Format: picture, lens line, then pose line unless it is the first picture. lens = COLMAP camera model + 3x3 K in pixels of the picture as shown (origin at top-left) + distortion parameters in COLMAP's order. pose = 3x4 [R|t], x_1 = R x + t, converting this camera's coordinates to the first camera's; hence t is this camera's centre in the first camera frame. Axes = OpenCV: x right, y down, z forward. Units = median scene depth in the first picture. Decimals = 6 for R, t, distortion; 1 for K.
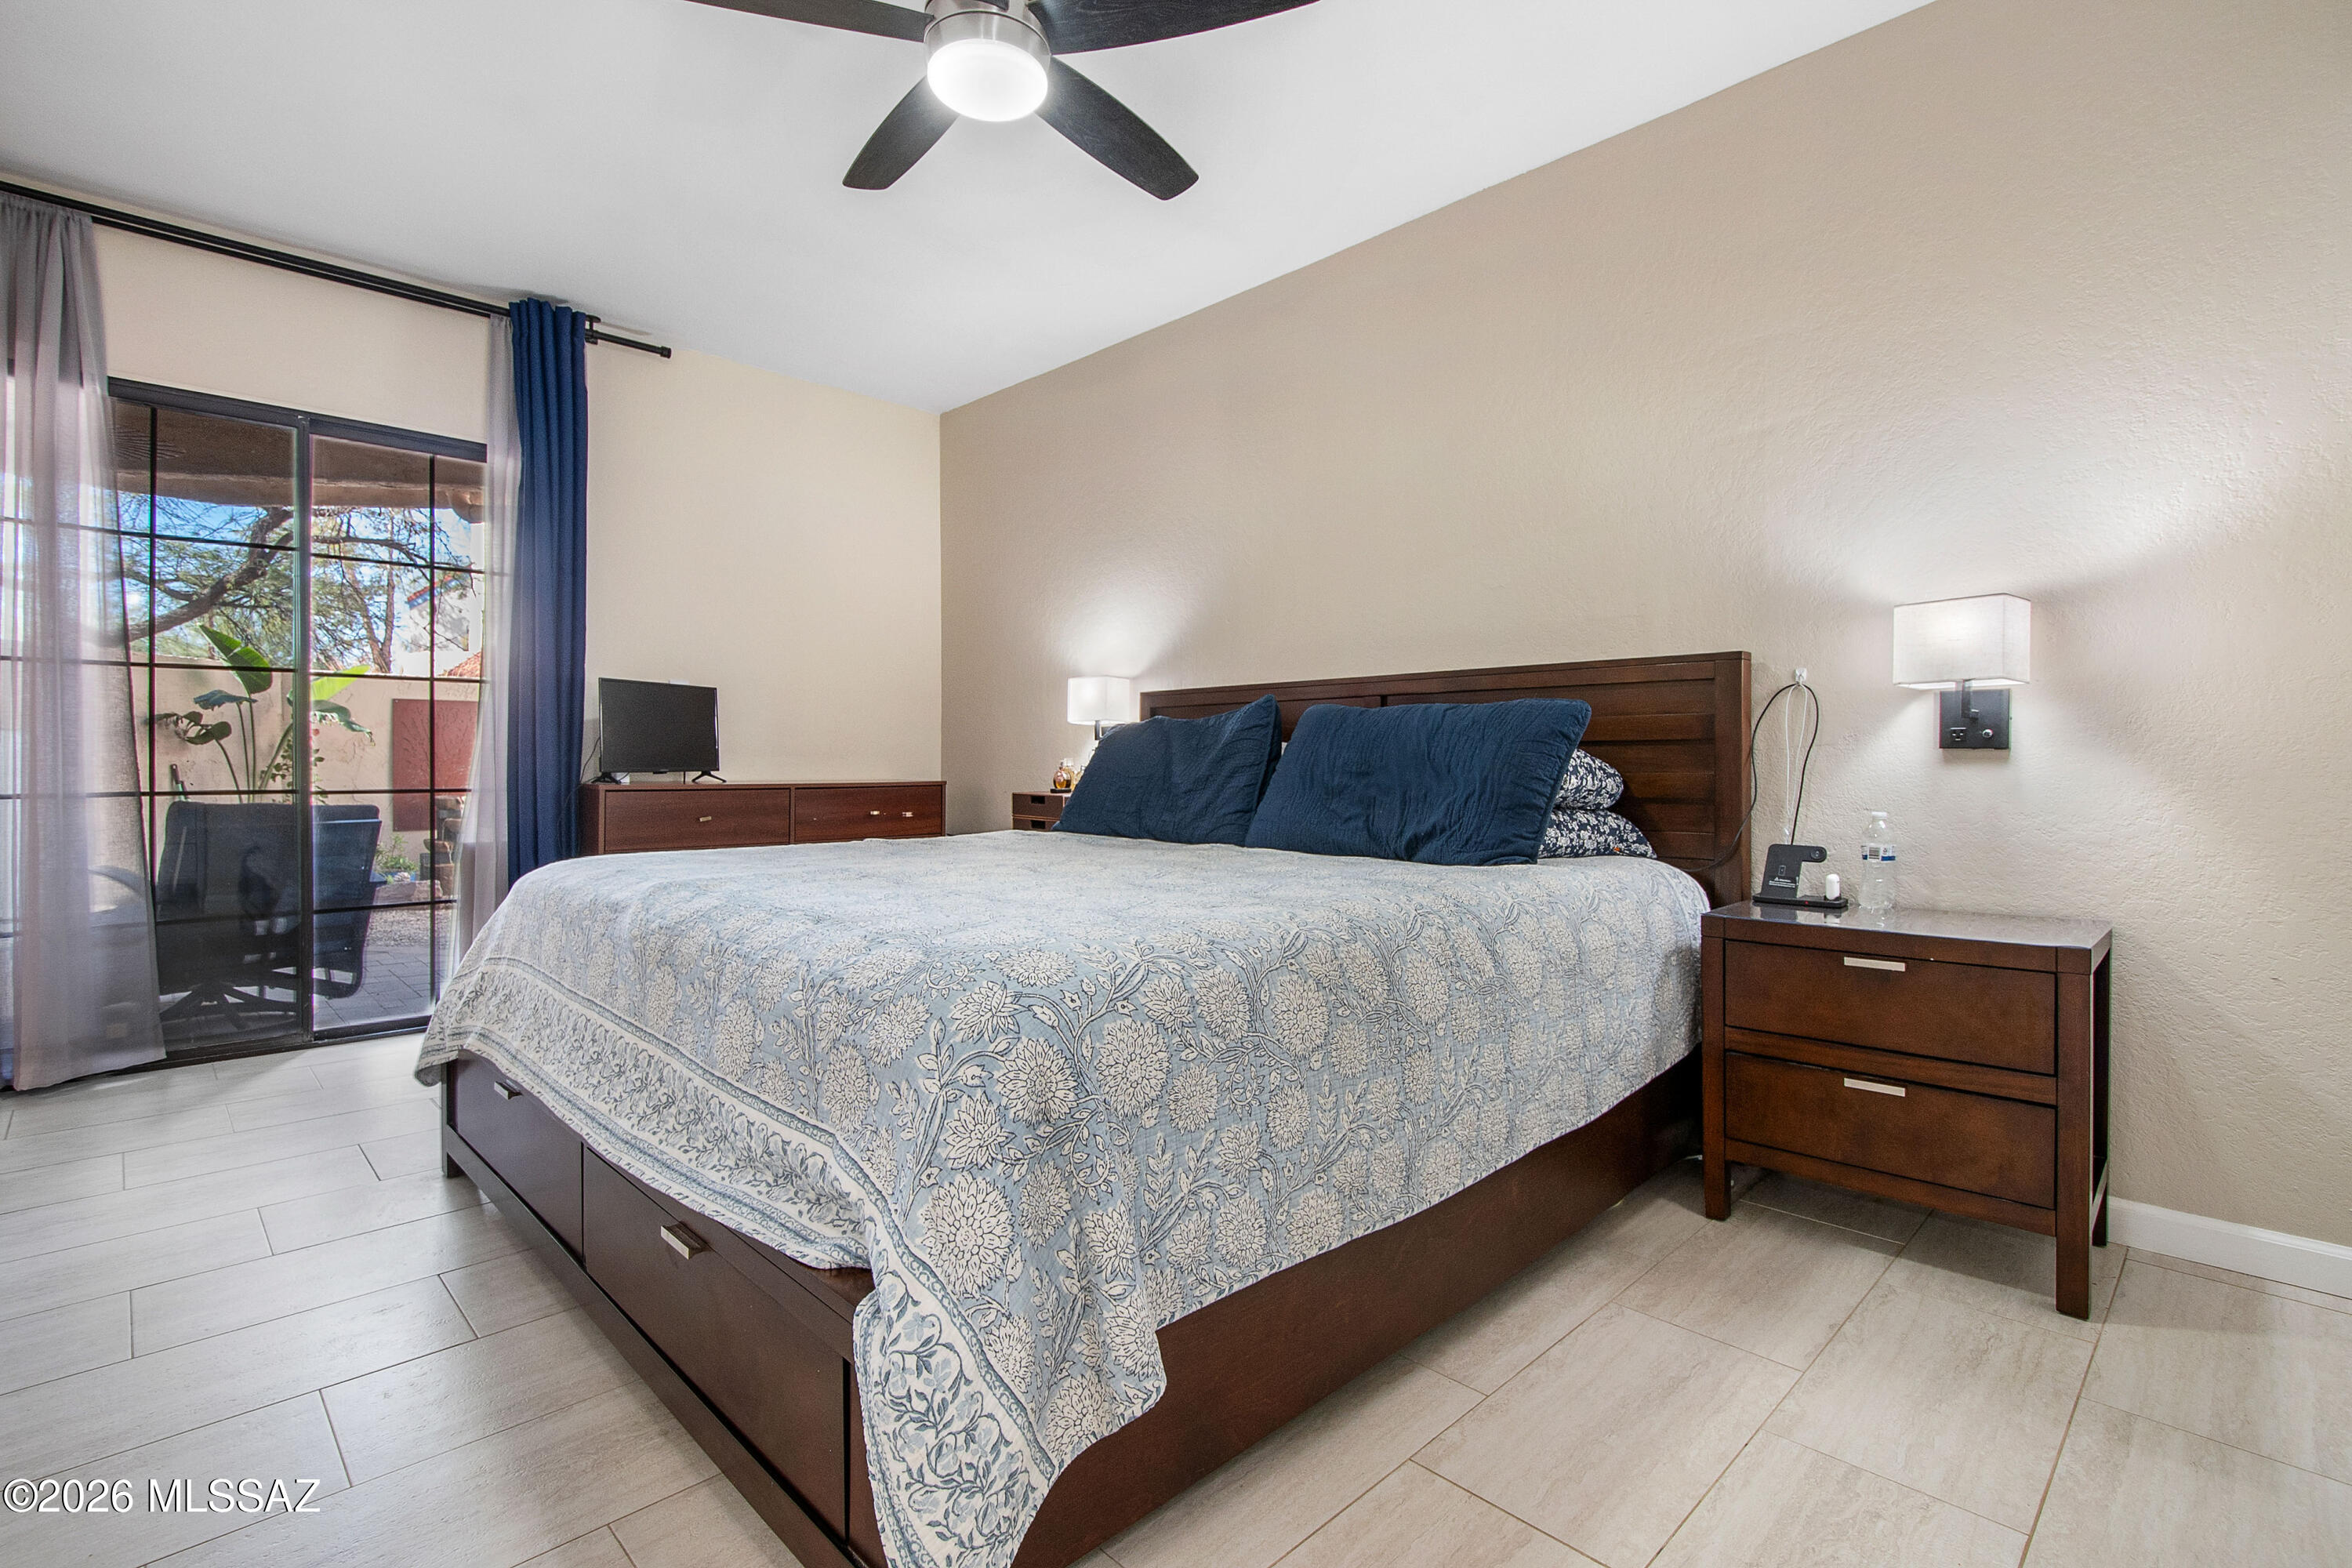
lens RADIAL K [[1106.9, 0, 1170.5], [0, 1106.9, 750.6], [0, 0, 1]] dist [-0.003045, -0.000643]
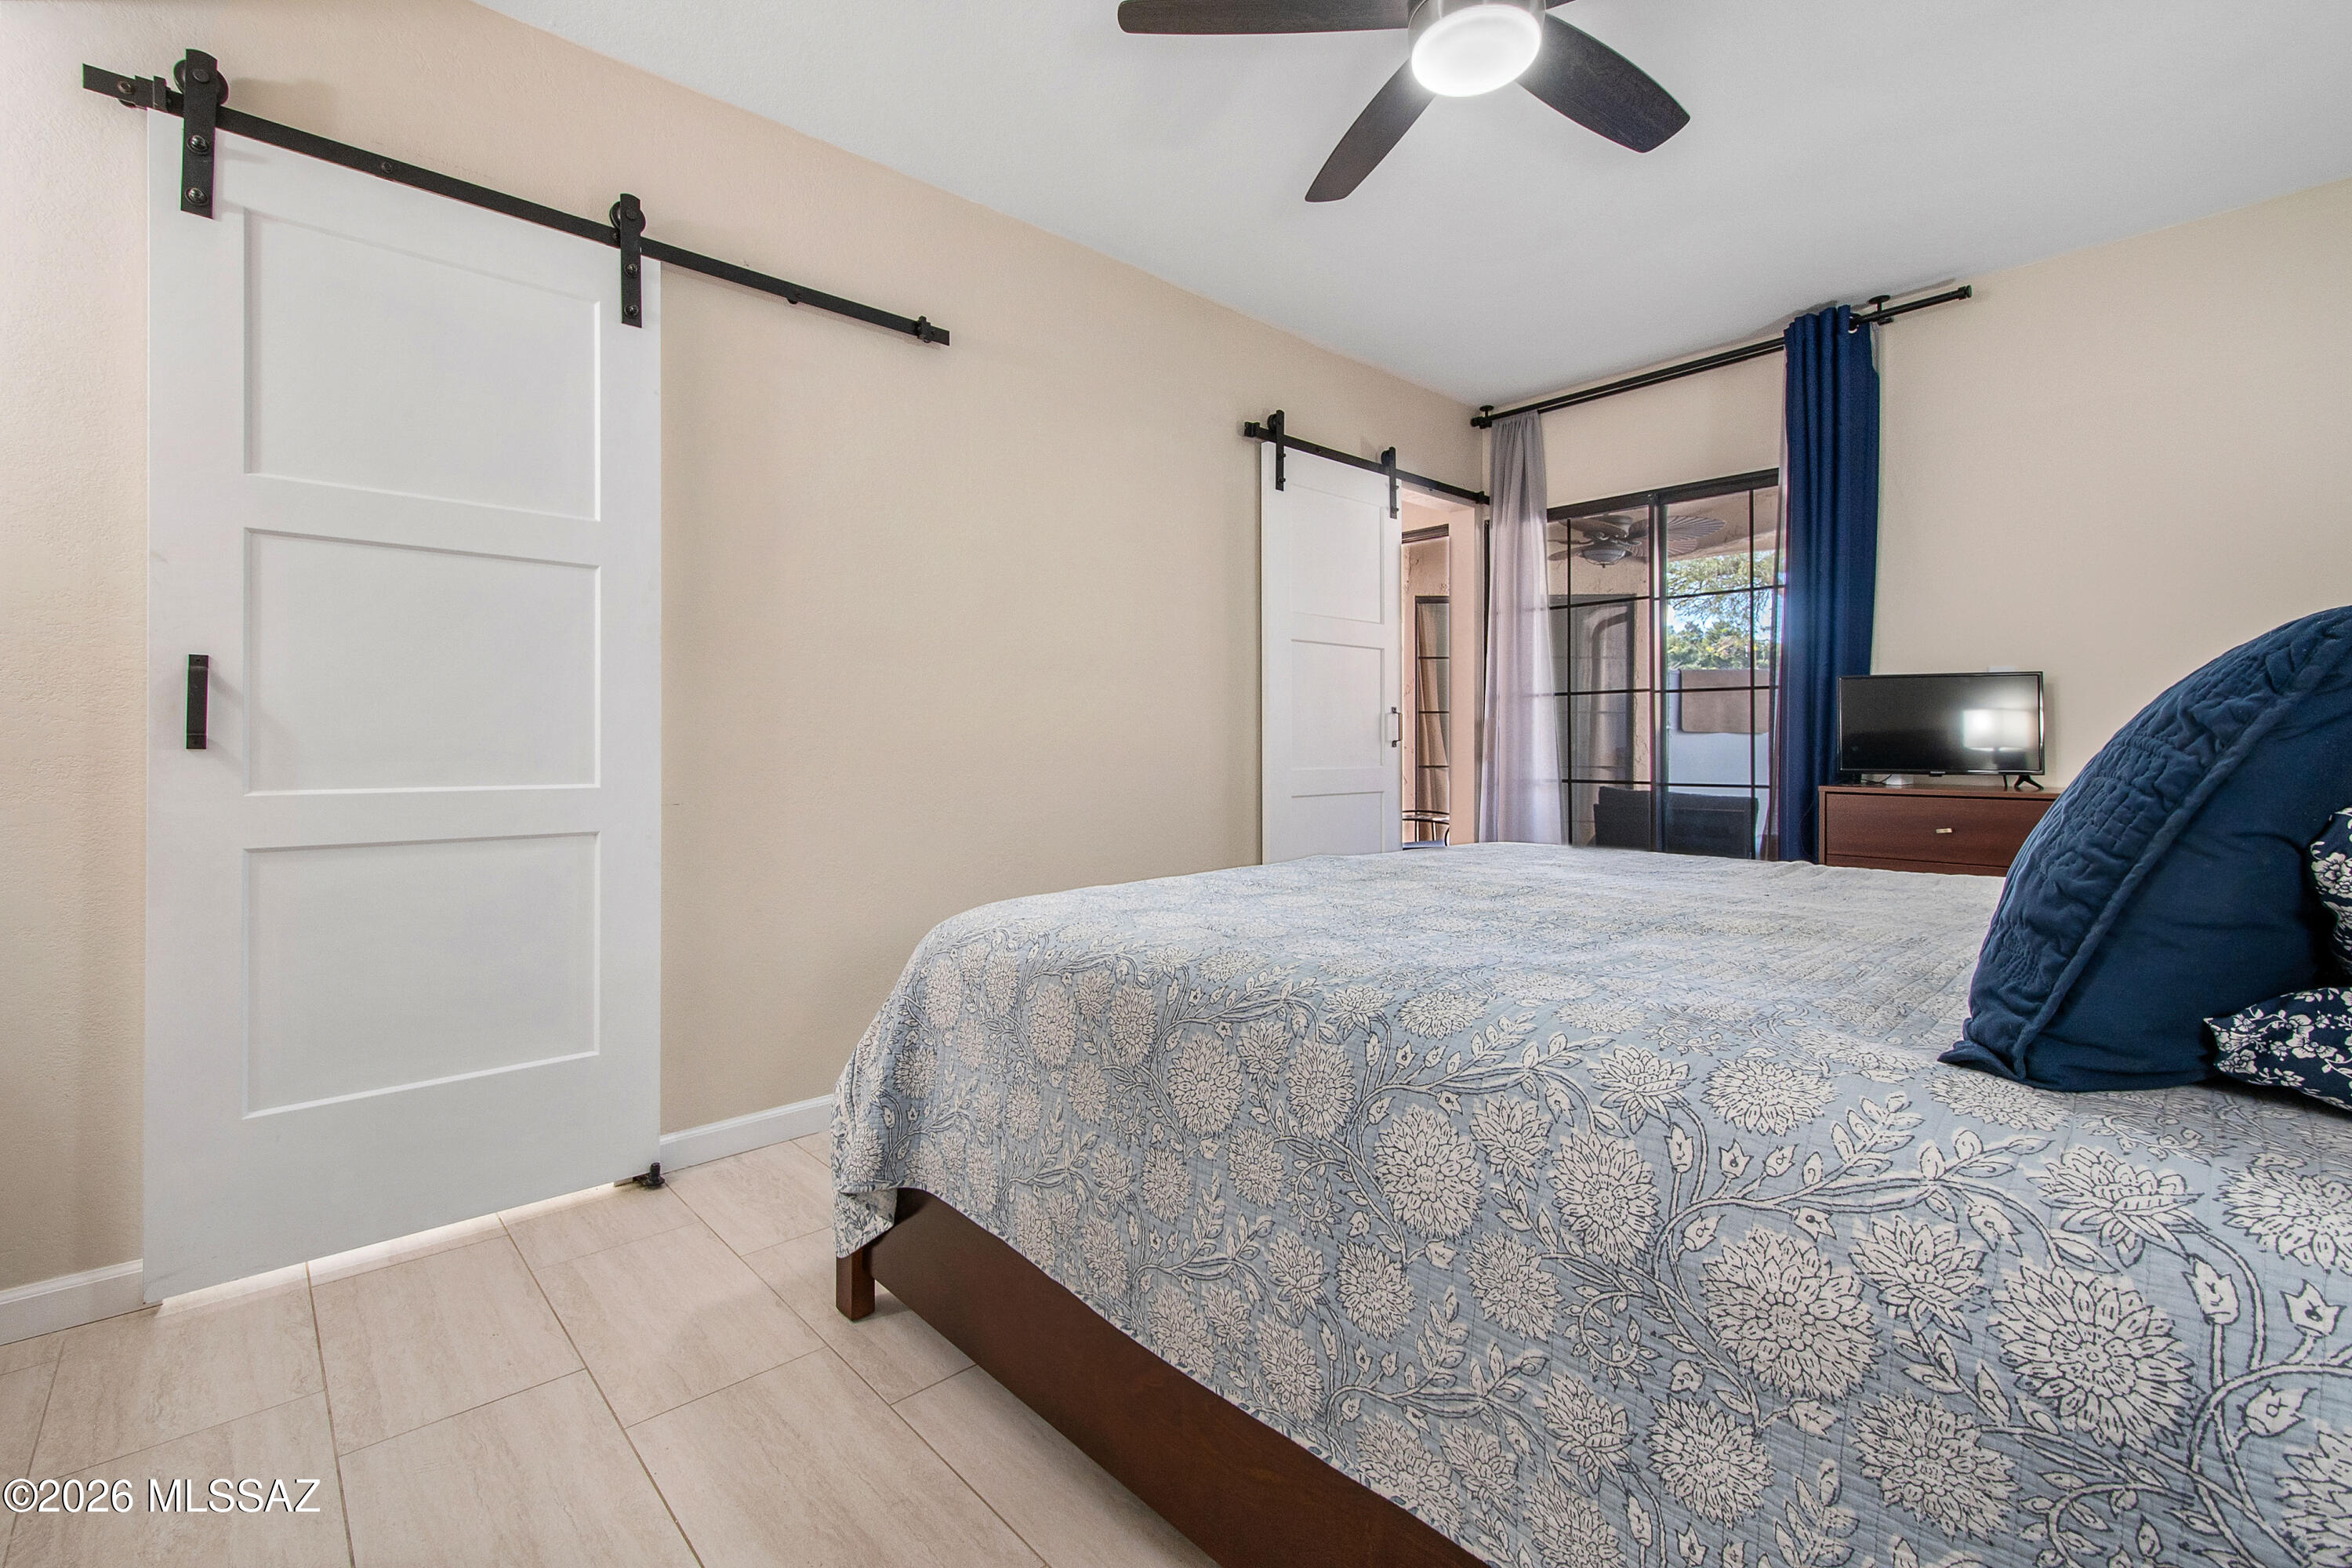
lens RADIAL K [[1029.0, 0, 1174.5], [0, 1029.0, 742.0], [0, 0, 1]] dist [0.000764, 0.000363]
pose [[-0.031152, -0.006673, -0.999492, 0.925656], [0.005446, 0.999962, -0.006846, -0.011847], [0.999500, -0.005656, -0.031114, 1.002447]]
